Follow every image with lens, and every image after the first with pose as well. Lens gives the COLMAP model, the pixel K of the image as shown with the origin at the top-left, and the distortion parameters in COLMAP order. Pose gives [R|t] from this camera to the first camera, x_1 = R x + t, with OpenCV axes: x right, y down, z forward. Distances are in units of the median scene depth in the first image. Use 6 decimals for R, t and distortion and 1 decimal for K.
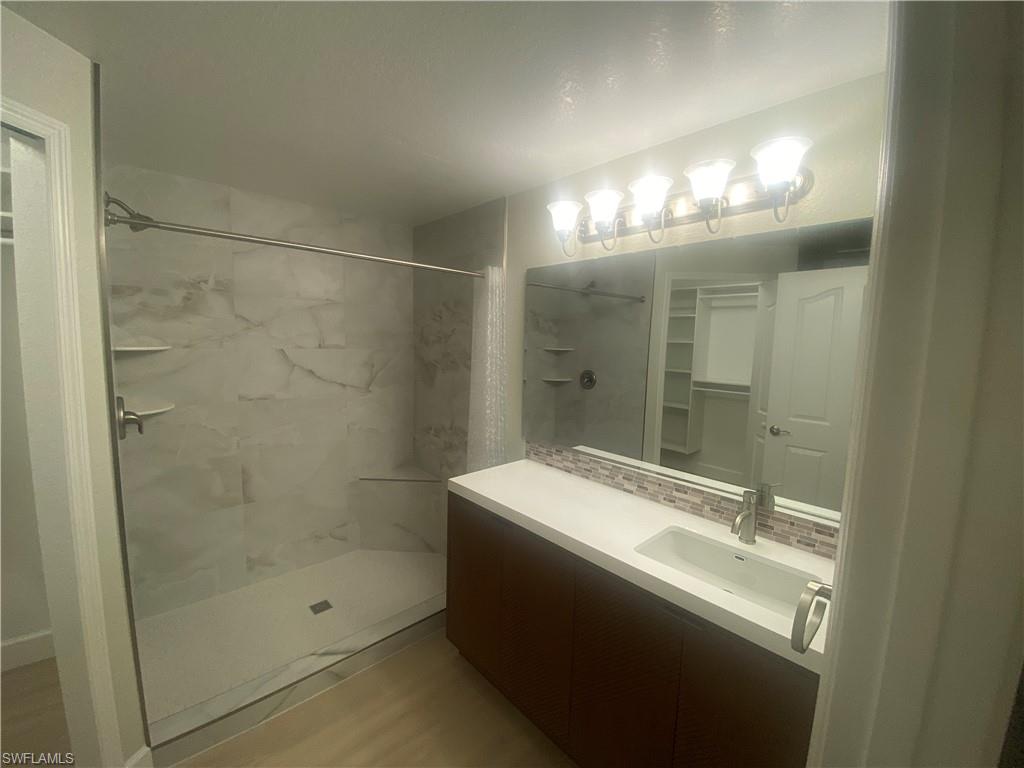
lens RADIAL K [[413.0, 0, 517.3], [0, 413.0, 386.0], [0, 0, 1]] dist [0.028804, -0.025432]
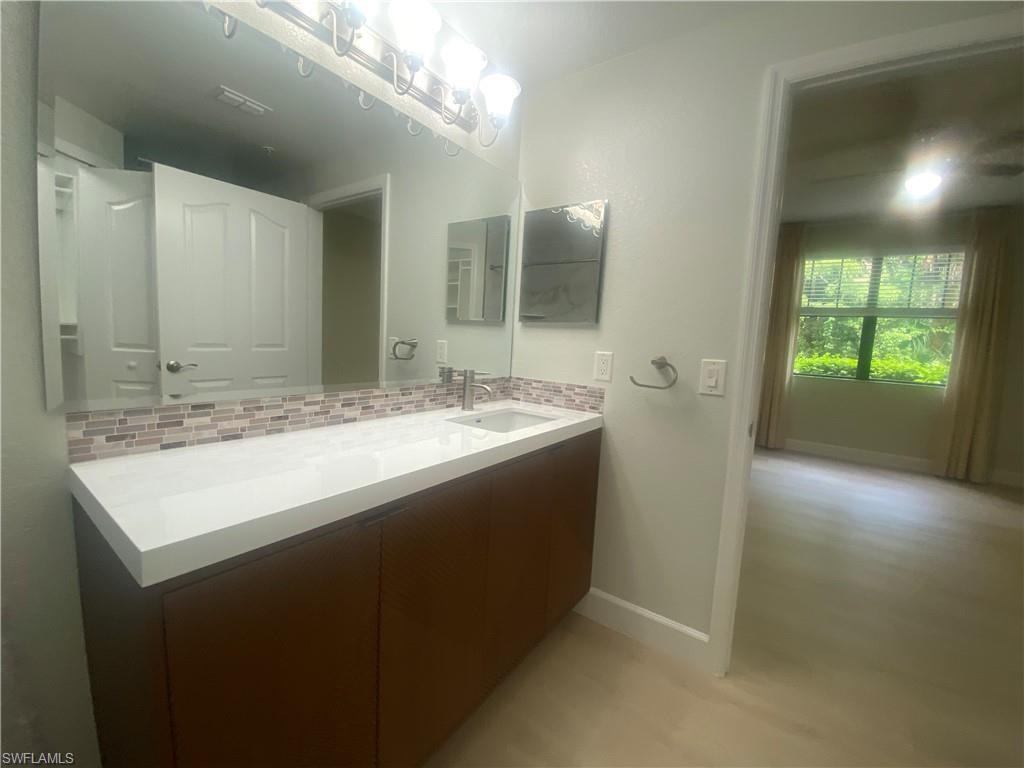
lens RADIAL K [[415.2, 0, 511.2], [0, 415.2, 380.4], [0, 0, 1]] dist [0.033891, -0.027461]
pose [[-0.189734, -0.134594, 0.972566, -0.396876], [0.060136, 0.987107, 0.148338, 0.068363], [-0.979992, 0.086631, -0.179194, 0.655915]]
